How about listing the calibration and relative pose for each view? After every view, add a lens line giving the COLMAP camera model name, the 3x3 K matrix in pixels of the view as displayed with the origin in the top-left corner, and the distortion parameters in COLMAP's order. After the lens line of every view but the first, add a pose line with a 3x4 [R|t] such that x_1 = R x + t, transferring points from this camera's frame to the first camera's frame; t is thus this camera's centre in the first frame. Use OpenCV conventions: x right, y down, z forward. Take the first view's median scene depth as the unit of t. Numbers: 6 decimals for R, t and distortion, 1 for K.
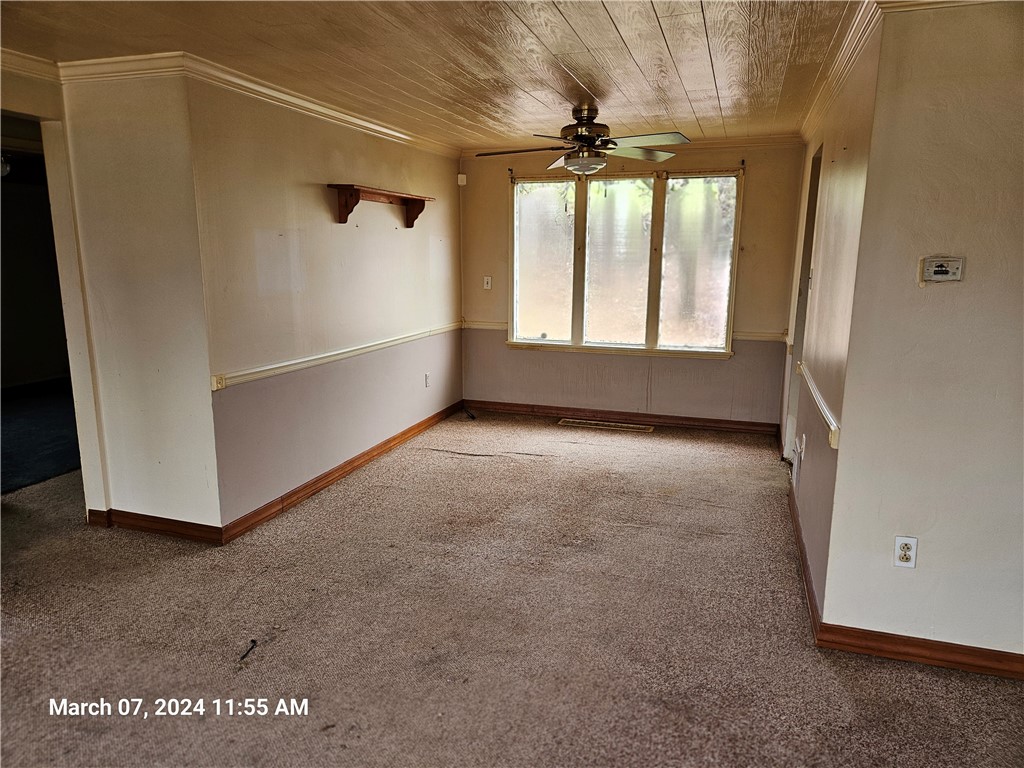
lens RADIAL K [[695.6, 0, 512.7], [0, 695.6, 381.0], [0, 0, 1]] dist [0.040214, -0.003759]
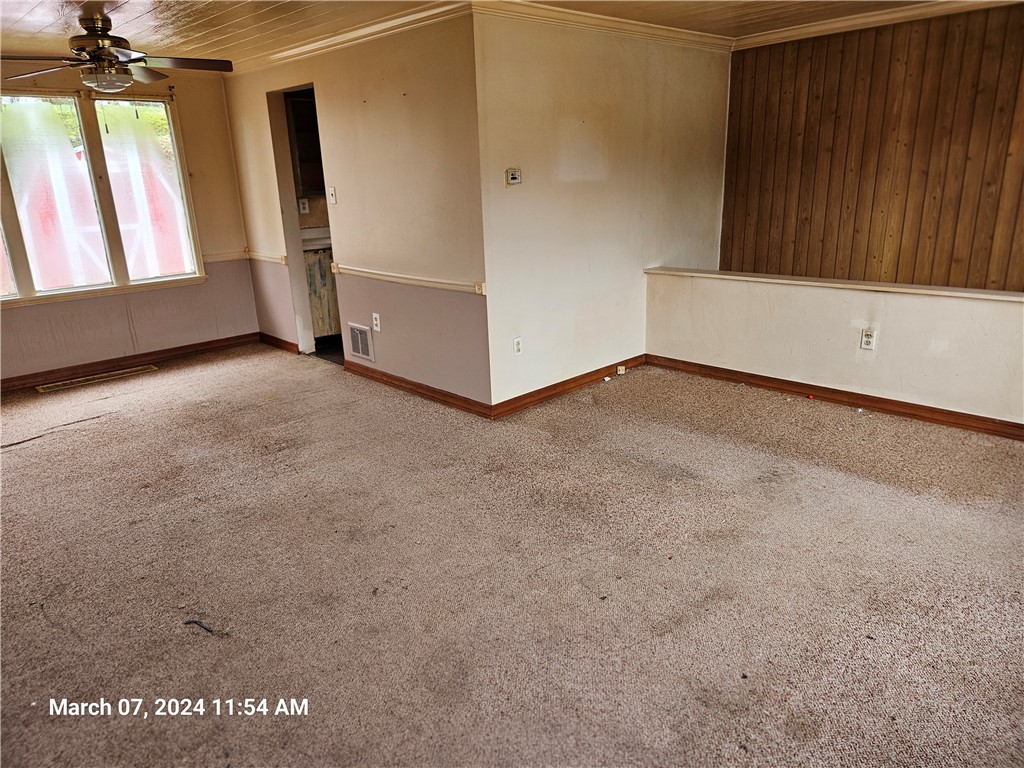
lens RADIAL K [[695.6, 0, 513.8], [0, 695.6, 384.1], [0, 0, 1]] dist [0.040214, -0.003759]
pose [[0.461894, -0.286180, 0.839497, -0.526386], [0.203389, 0.955468, 0.213808, -0.020569], [-0.863300, 0.071988, 0.499531, 0.098274]]
